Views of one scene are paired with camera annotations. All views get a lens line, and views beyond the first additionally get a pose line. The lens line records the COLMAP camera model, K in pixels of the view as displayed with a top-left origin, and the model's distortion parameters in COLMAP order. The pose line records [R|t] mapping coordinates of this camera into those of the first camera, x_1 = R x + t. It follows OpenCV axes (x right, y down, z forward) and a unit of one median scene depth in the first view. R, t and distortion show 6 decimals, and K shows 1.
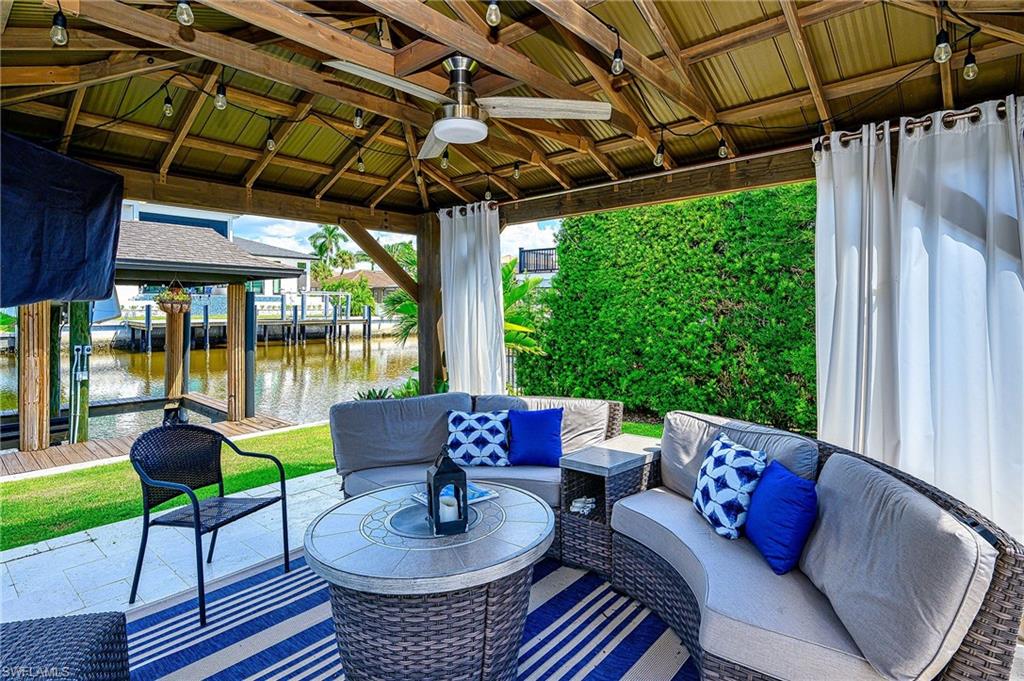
lens RADIAL K [[527.4, 0, 511.0], [0, 527.4, 329.6], [0, 0, 1]] dist [0.000291, -0.000363]
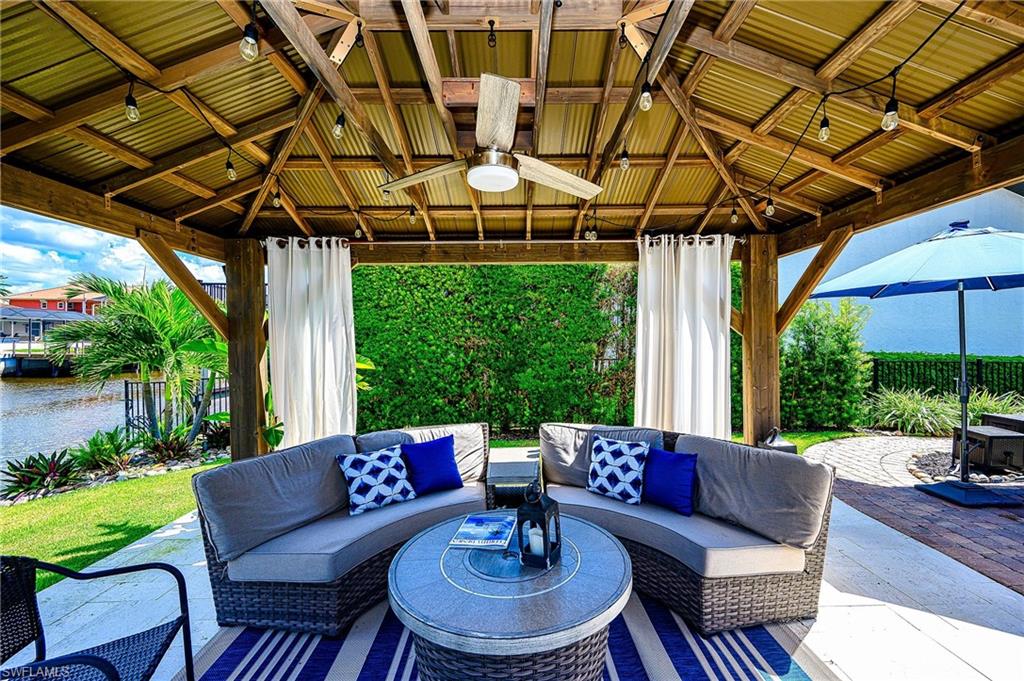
lens RADIAL K [[429.1, 0, 515.5], [0, 429.1, 363.2], [0, 0, 1]] dist [0.001053, -0.000233]
pose [[0.743452, -0.035888, 0.667826, -0.324388], [0.030089, 0.999343, 0.020208, -0.015667], [-0.668112, 0.005071, 0.744043, 0.176927]]
